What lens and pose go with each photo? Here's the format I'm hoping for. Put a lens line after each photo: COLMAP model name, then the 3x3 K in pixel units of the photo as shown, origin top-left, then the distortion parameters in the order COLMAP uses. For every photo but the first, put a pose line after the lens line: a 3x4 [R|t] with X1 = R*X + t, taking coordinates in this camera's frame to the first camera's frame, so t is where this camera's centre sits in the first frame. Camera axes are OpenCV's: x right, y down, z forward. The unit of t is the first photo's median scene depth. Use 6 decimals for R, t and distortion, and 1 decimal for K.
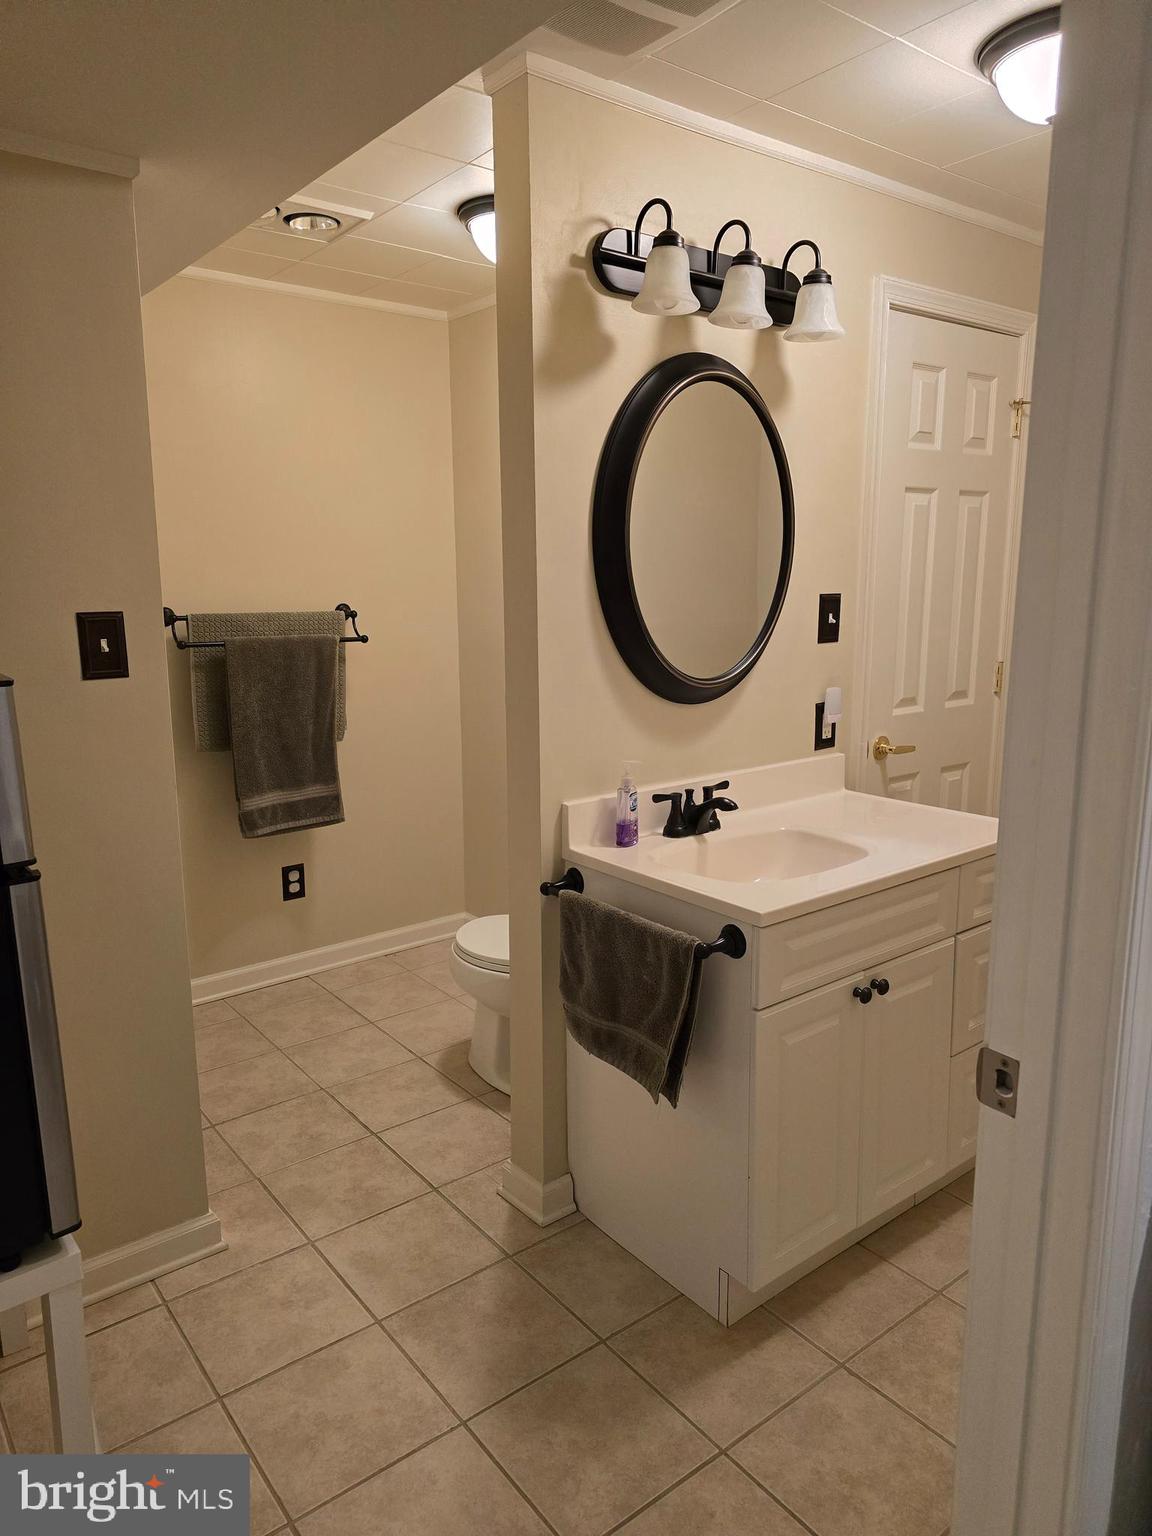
lens RADIAL K [[1051.4, 0, 574.9], [0, 1051.4, 767.1], [0, 0, 1]] dist [0.057681, -0.005405]
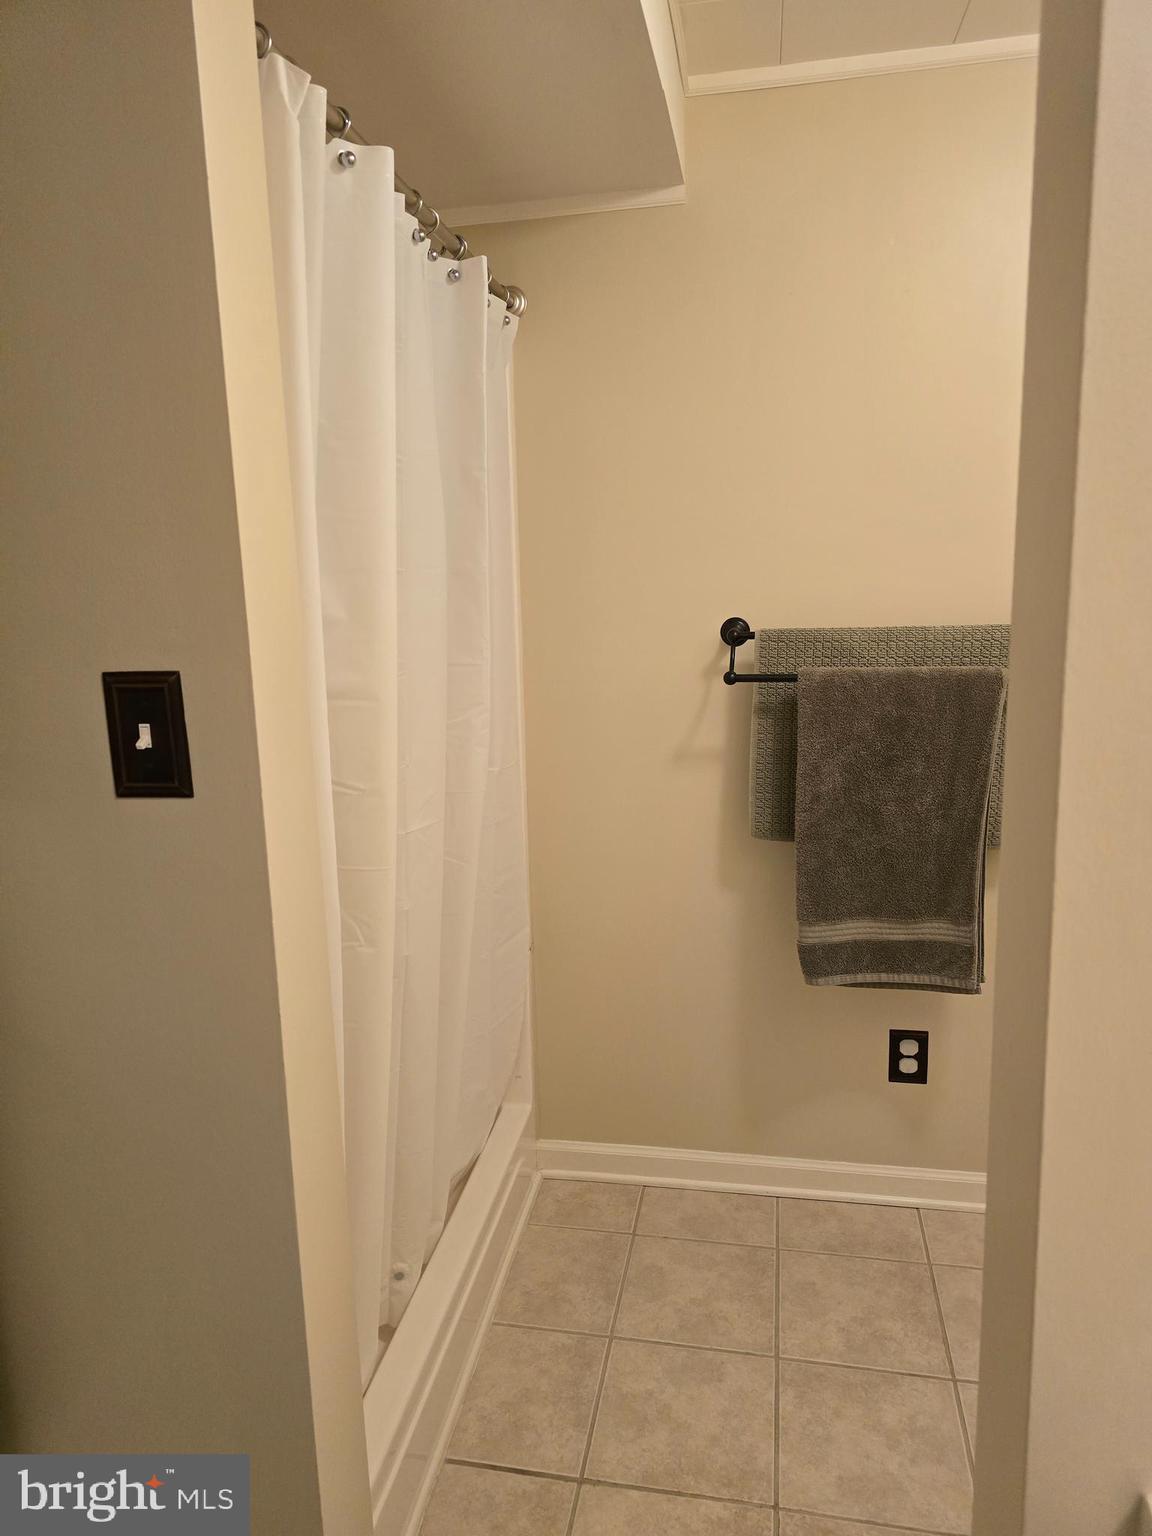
lens RADIAL K [[1051.4, 0, 581.1], [0, 1051.4, 774.7], [0, 0, 1]] dist [0.057681, -0.005405]
pose [[0.661466, 0.136491, -0.737450, 0.047974], [-0.110022, 0.990322, 0.084608, -0.094251], [0.741861, 0.025170, 0.670081, 0.469056]]
